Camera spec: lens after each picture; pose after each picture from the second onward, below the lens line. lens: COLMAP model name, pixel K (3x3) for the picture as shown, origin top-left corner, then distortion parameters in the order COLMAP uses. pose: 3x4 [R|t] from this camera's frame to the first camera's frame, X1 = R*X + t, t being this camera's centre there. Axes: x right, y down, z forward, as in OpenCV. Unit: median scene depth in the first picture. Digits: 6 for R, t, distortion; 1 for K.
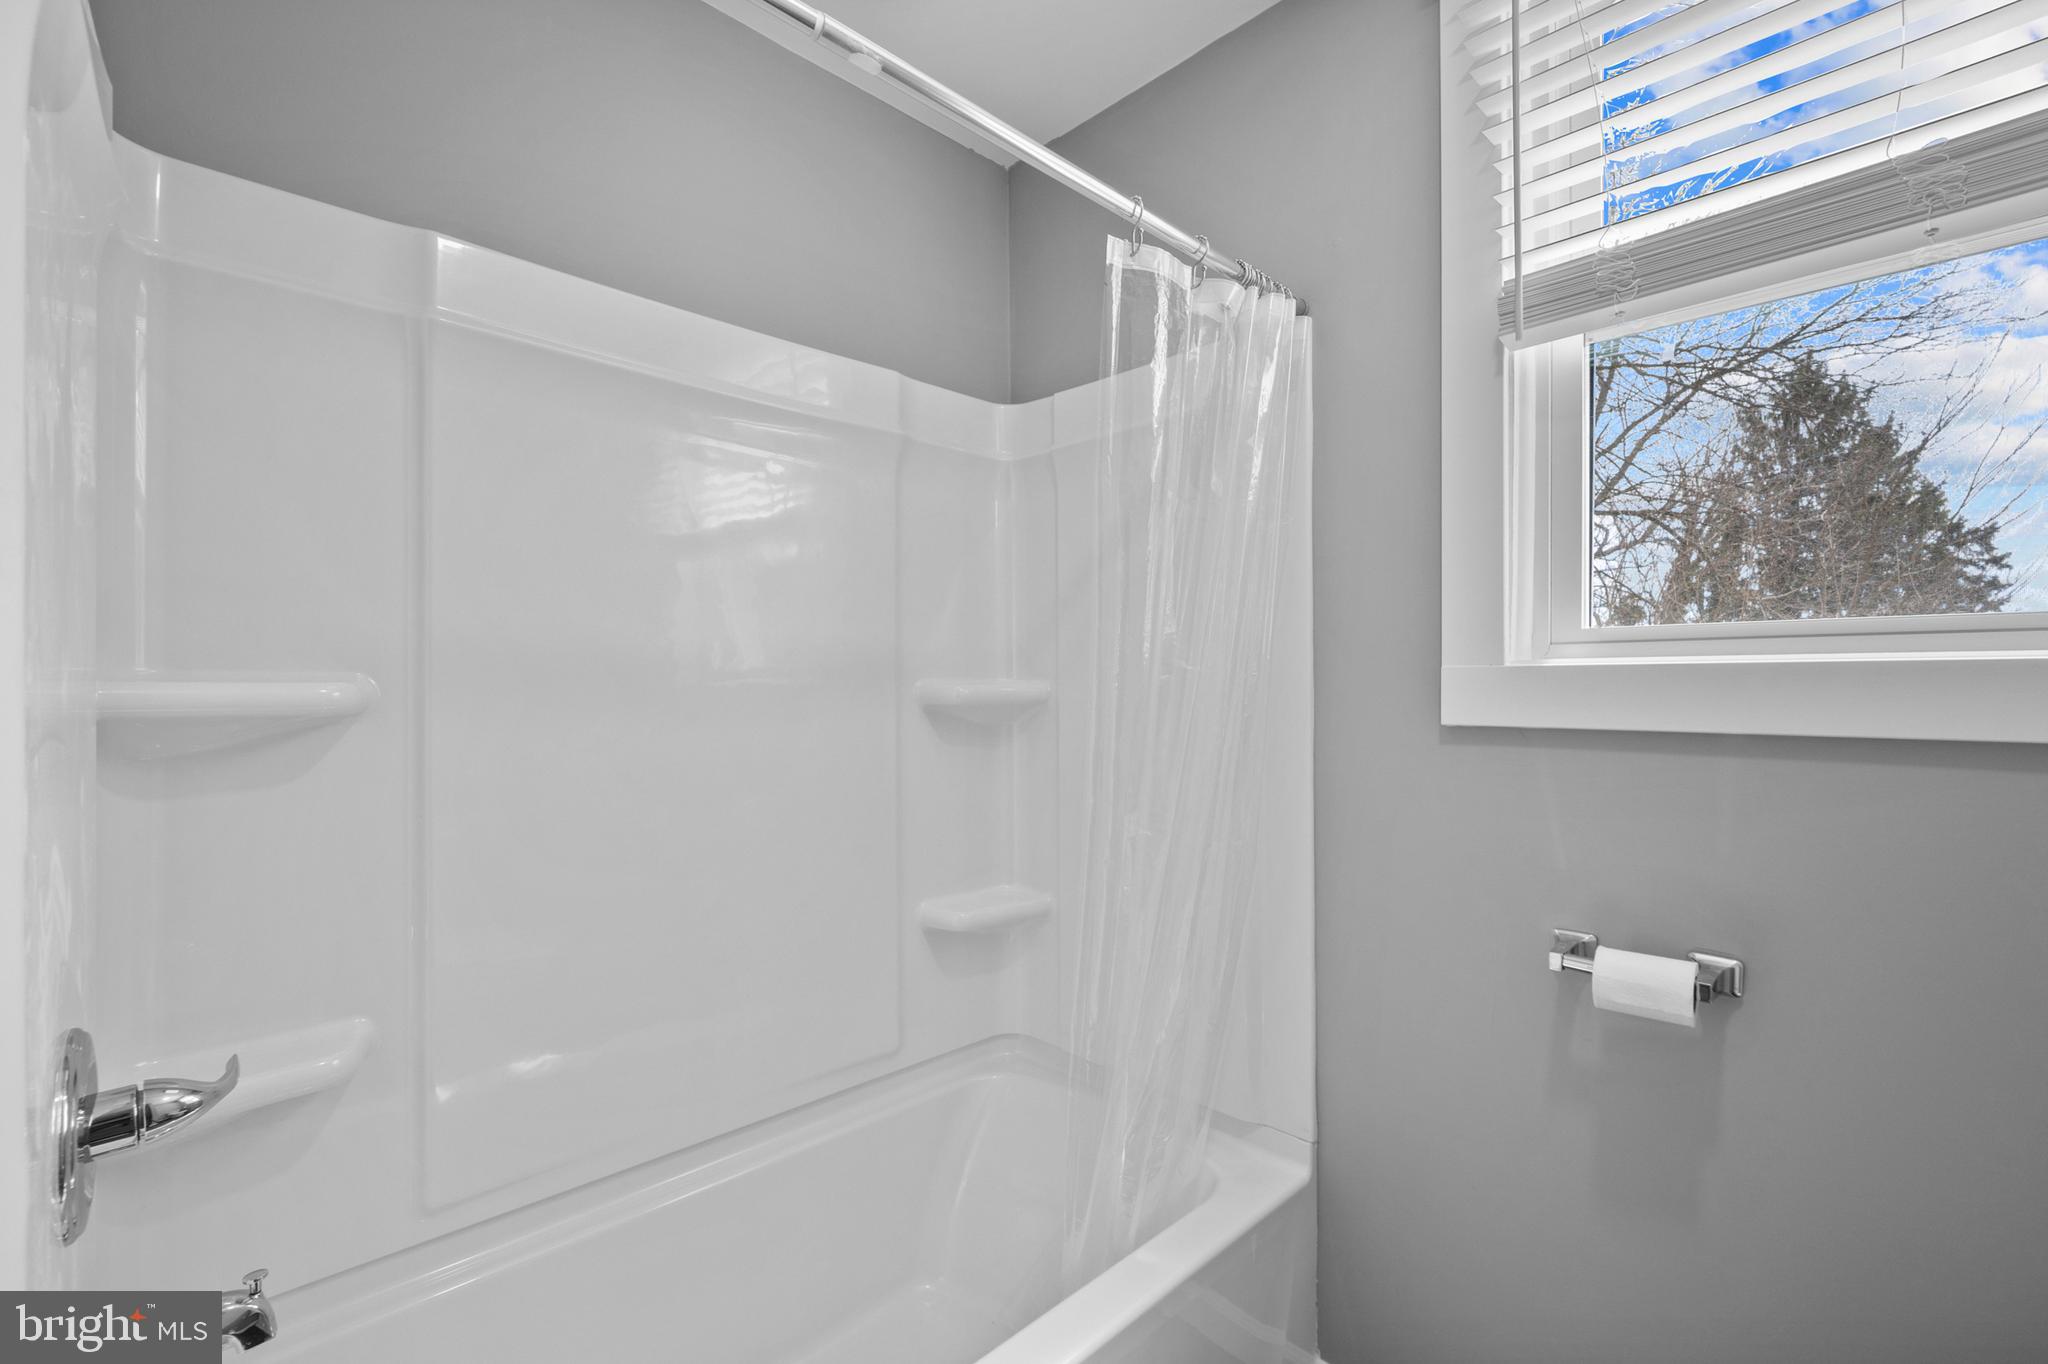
lens RADIAL K [[874.5, 0, 1024.0], [0, 874.5, 682.0], [0, 0, 1]] dist [-0.024815, -0.000102]
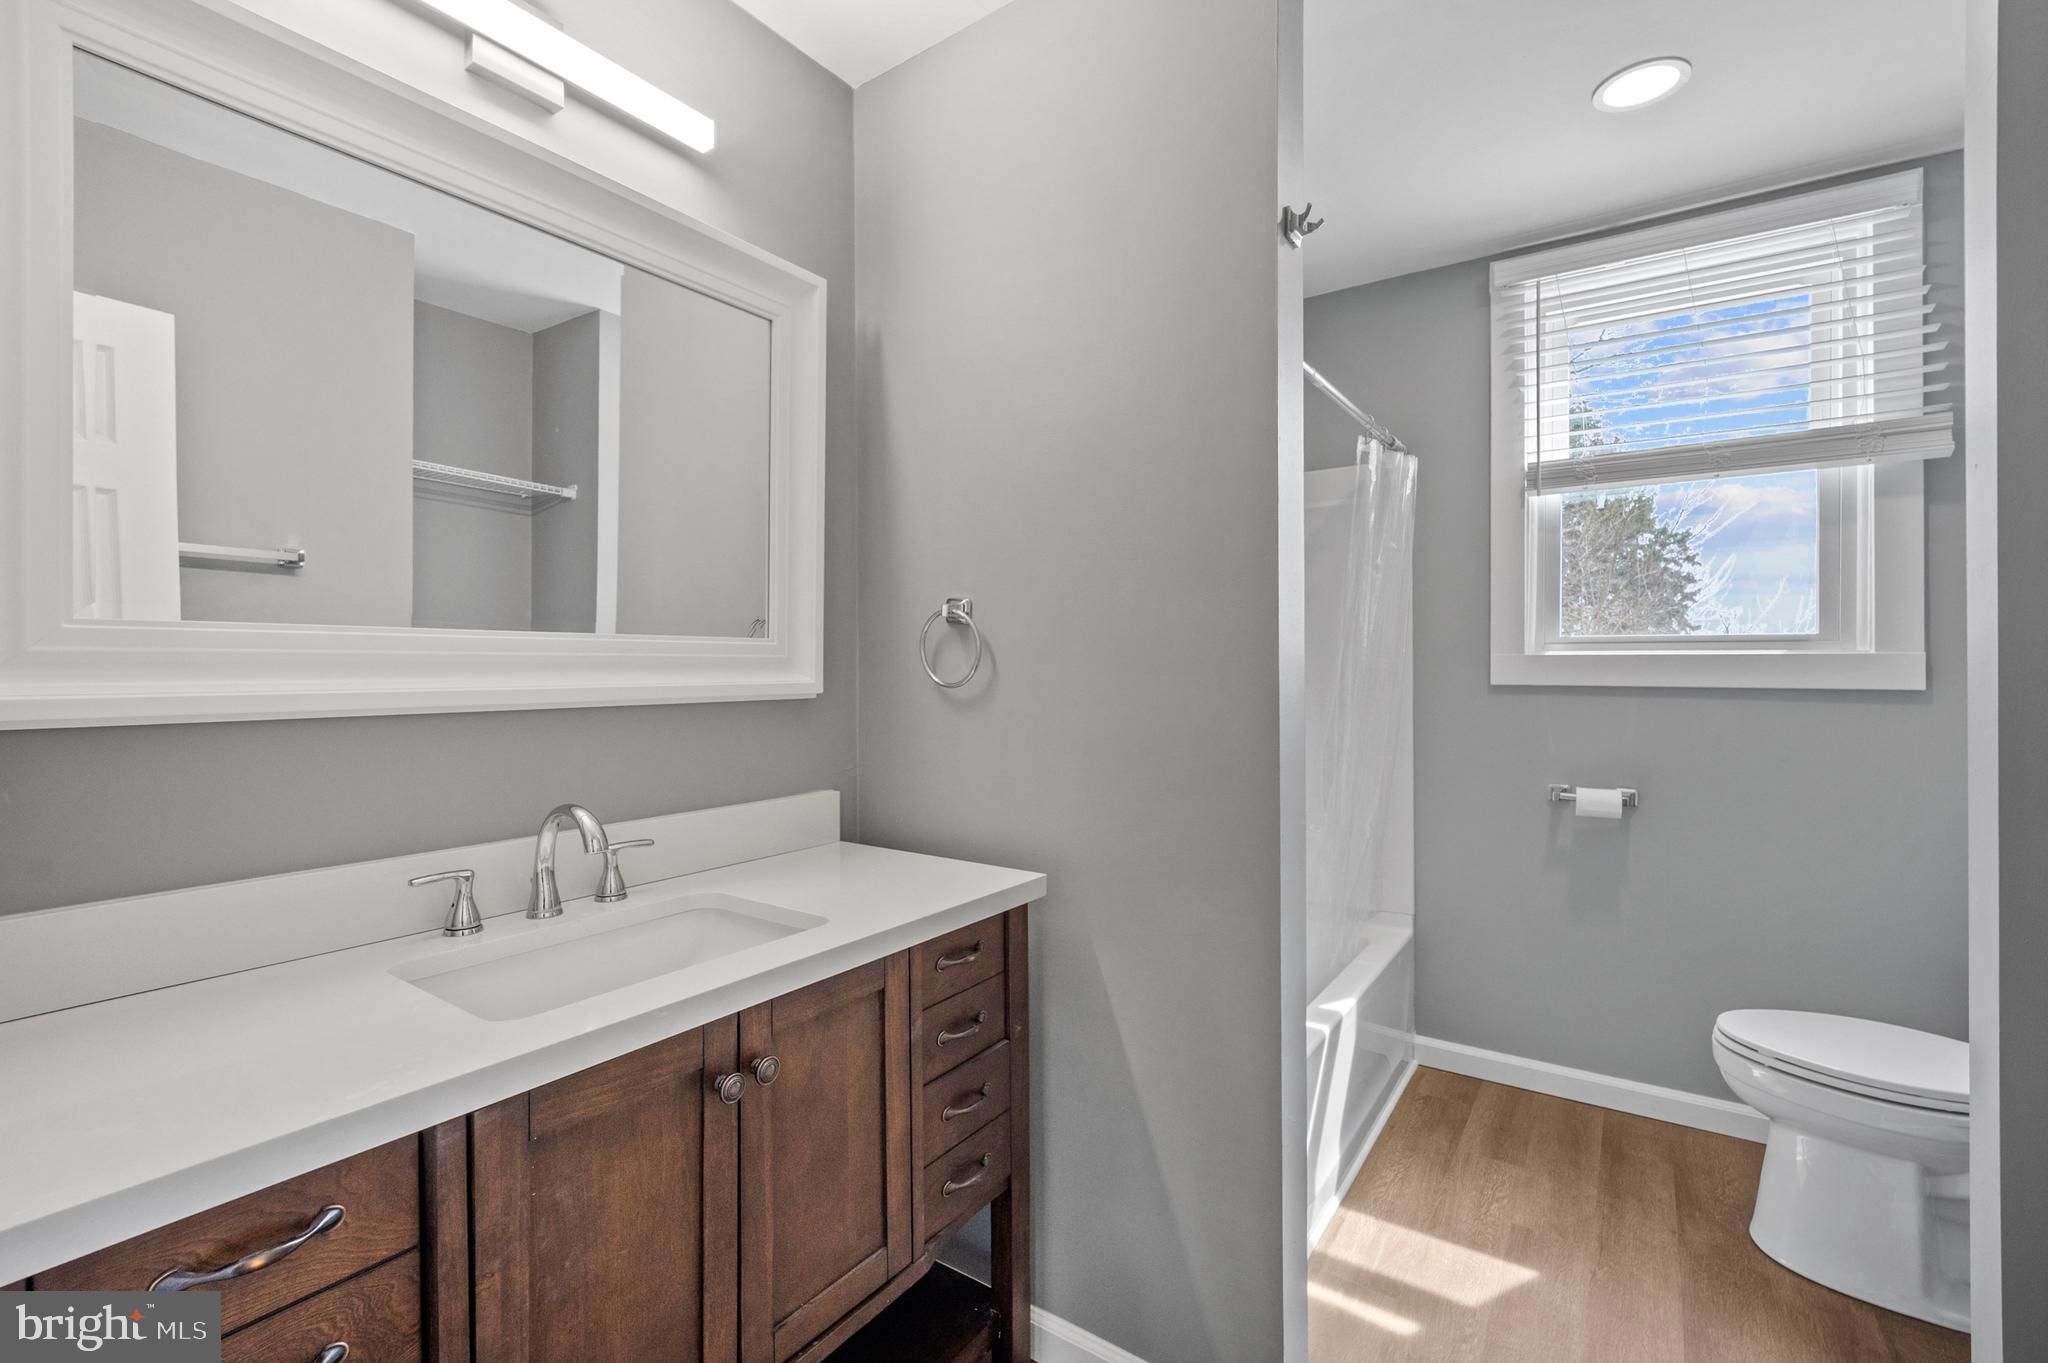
lens RADIAL K [[870.1, 0, 1015.7], [0, 870.1, 658.0], [0, 0, 1]] dist [-0.022334, 0.000042]
pose [[0.981466, -0.000555, 0.191635, -0.934401], [0.000227, 0.999998, 0.001733, -0.013998], [-0.191636, -0.001658, 0.981465, -0.695316]]
